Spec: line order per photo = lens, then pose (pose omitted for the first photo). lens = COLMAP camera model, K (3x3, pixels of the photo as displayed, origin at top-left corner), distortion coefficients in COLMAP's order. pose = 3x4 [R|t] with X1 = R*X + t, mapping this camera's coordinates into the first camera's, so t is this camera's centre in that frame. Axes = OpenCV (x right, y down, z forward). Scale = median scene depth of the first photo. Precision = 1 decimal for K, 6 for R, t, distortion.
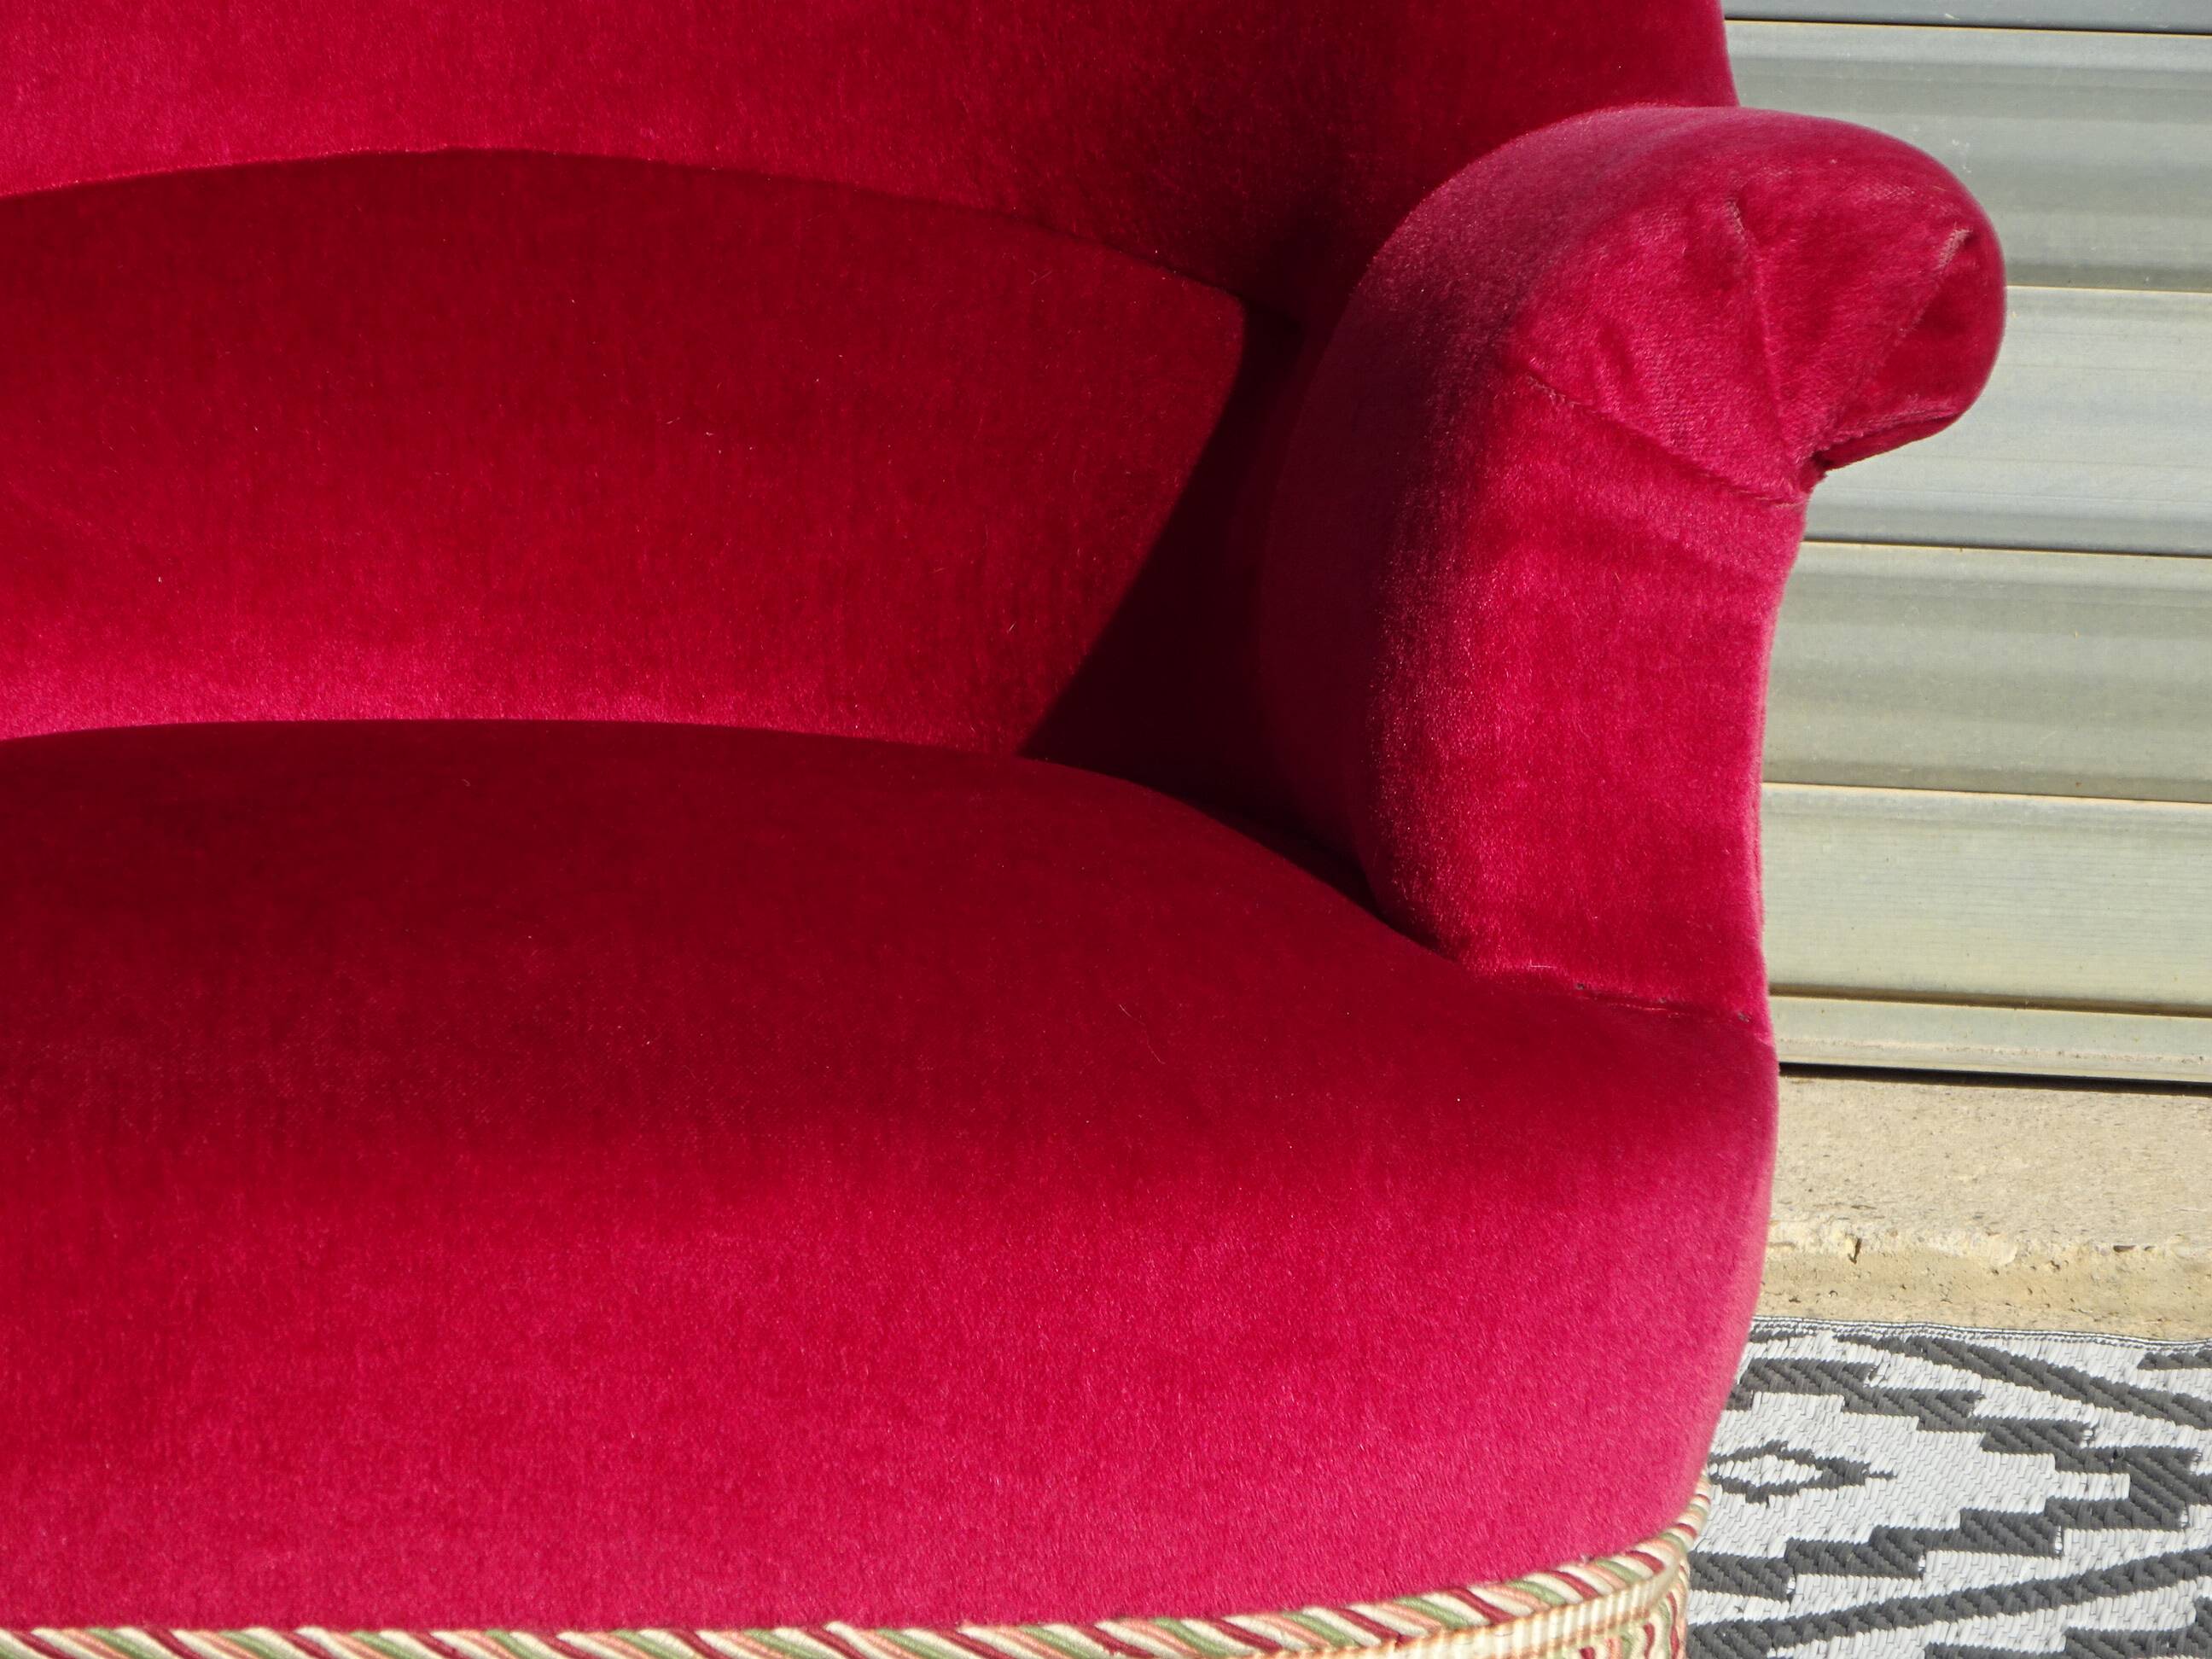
lens RADIAL K [[8004.1, 0, 1107.0], [0, 8004.1, 829.8], [0, 0, 1]] dist [-0.072835, 0.000000]
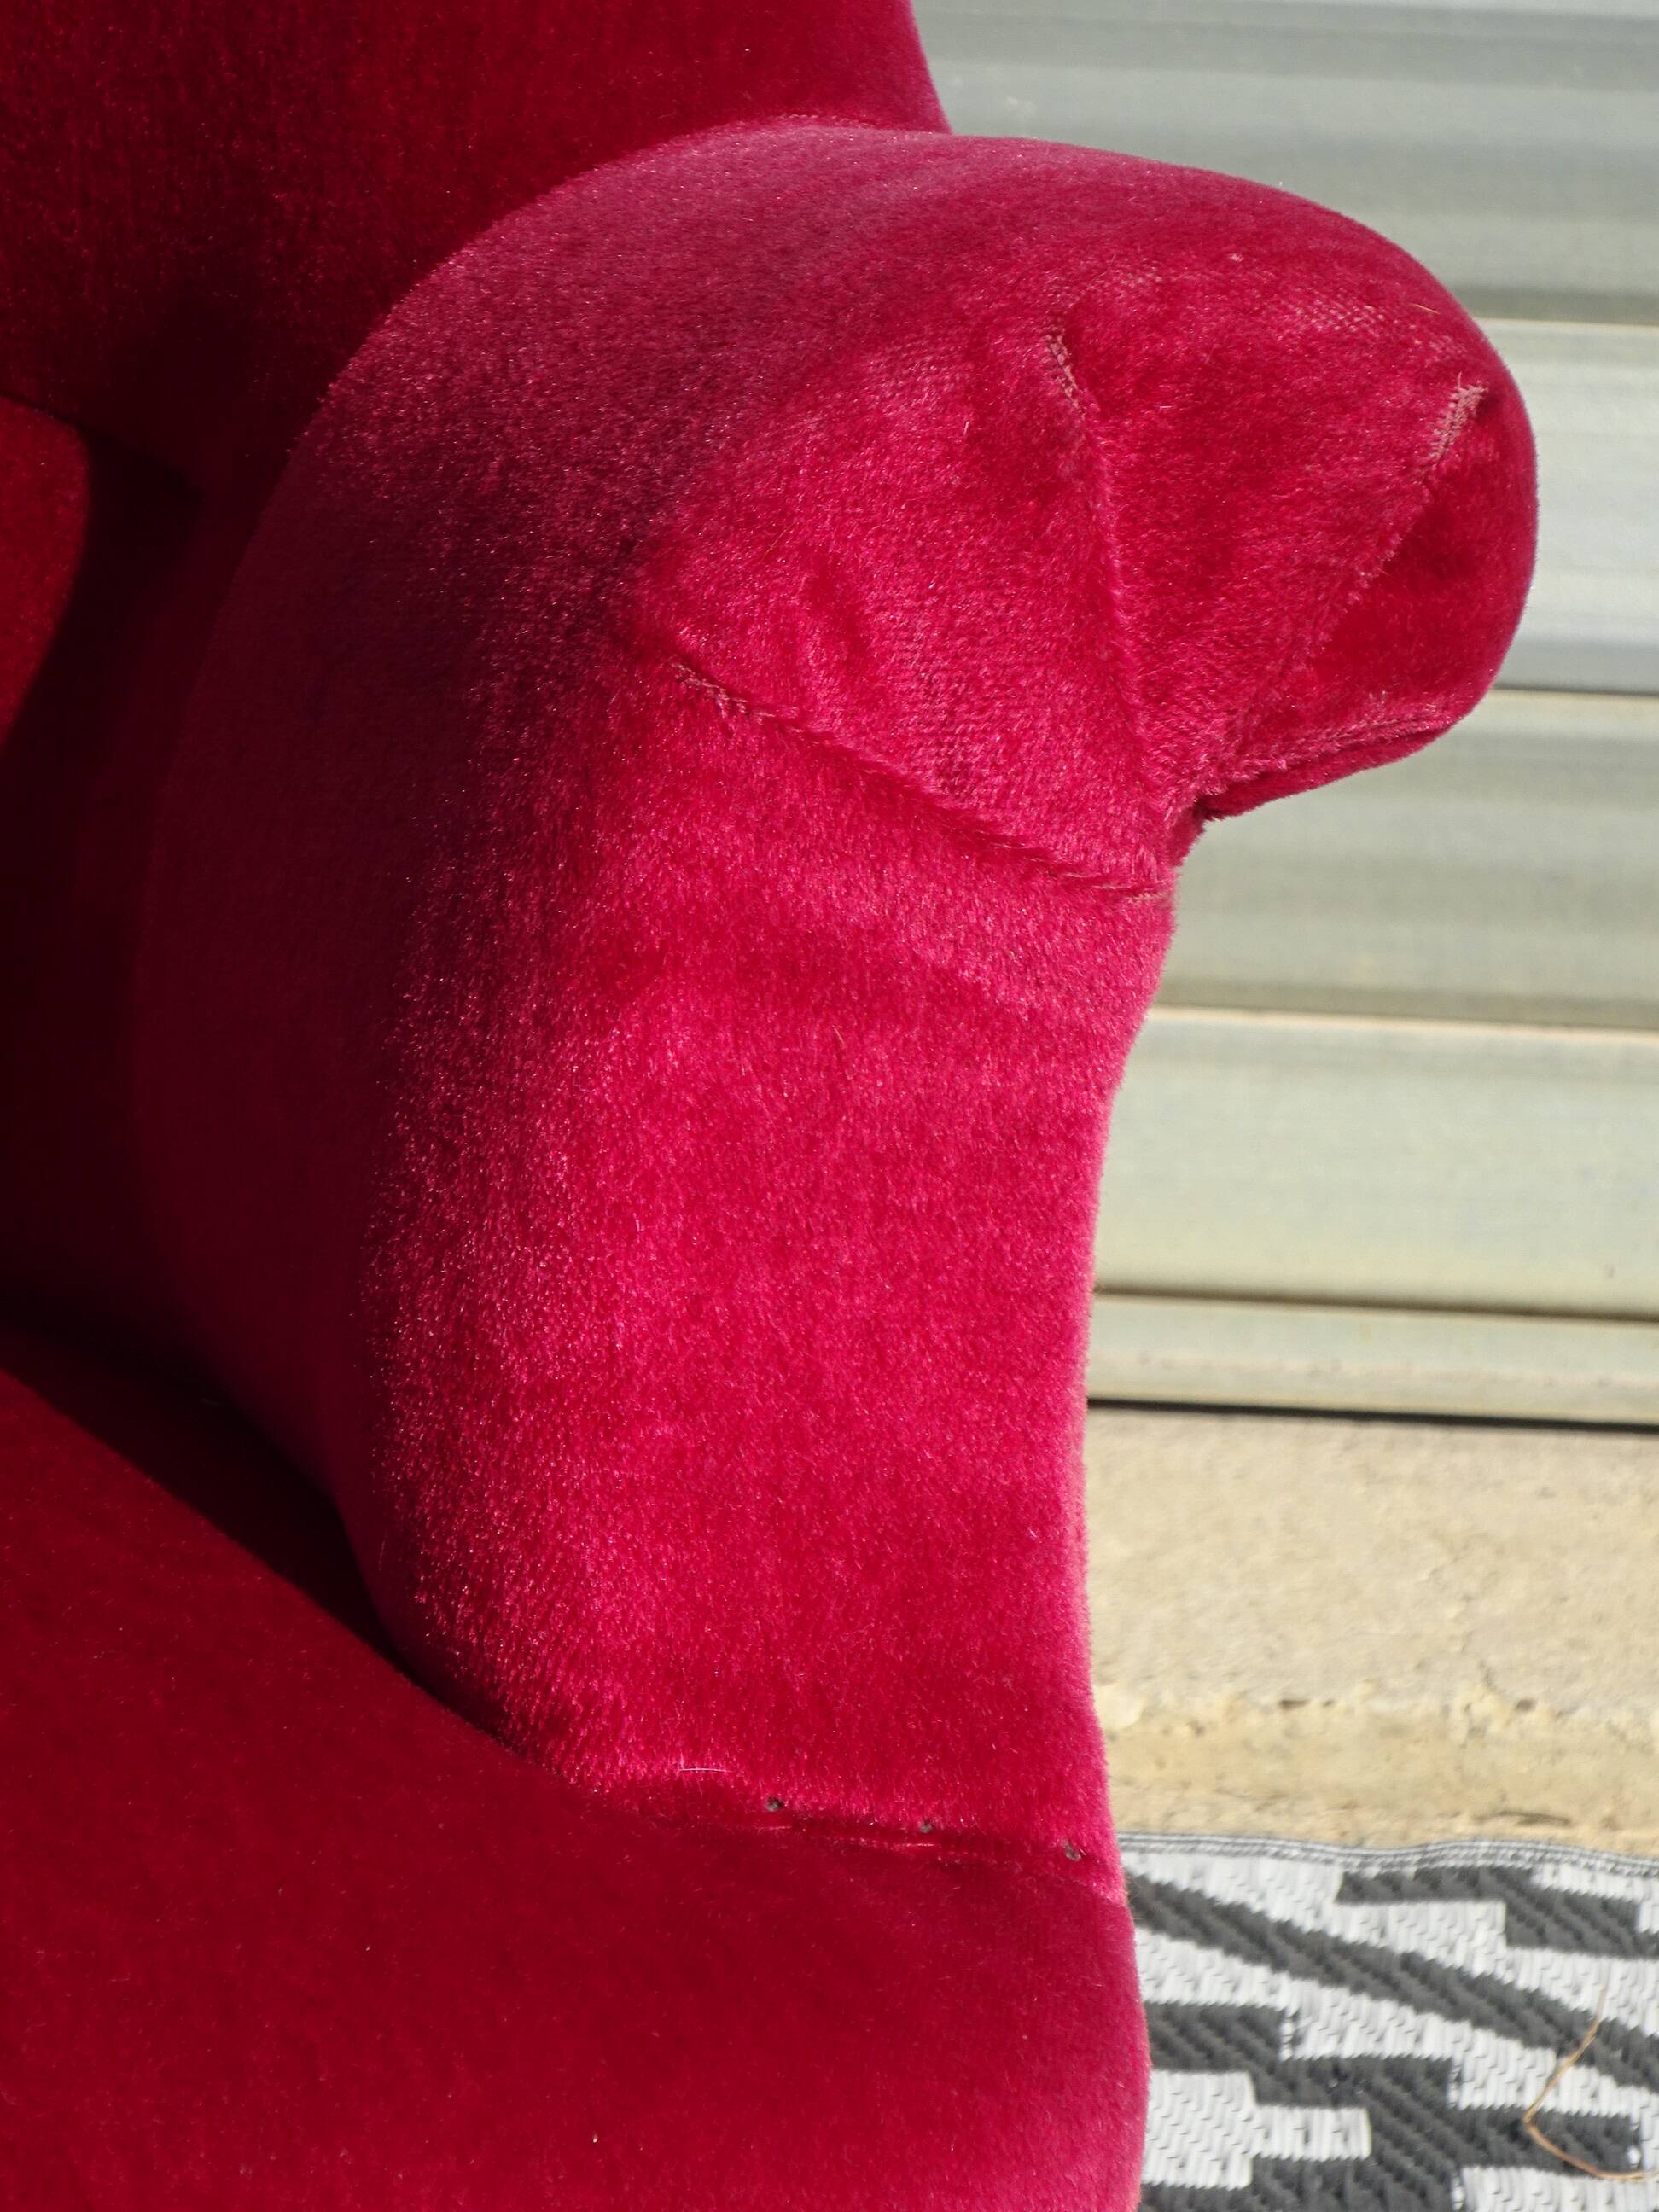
lens RADIAL K [[8004.1, 0, 826.6], [0, 8004.1, 1106.5], [0, 0, 1]] dist [-0.072835, 0.000000]
pose [[0.991391, -0.006906, 0.130753, -0.007026], [-0.000033, 0.998595, 0.052994, -0.055114], [-0.130935, -0.052542, 0.989998, 0.468890]]
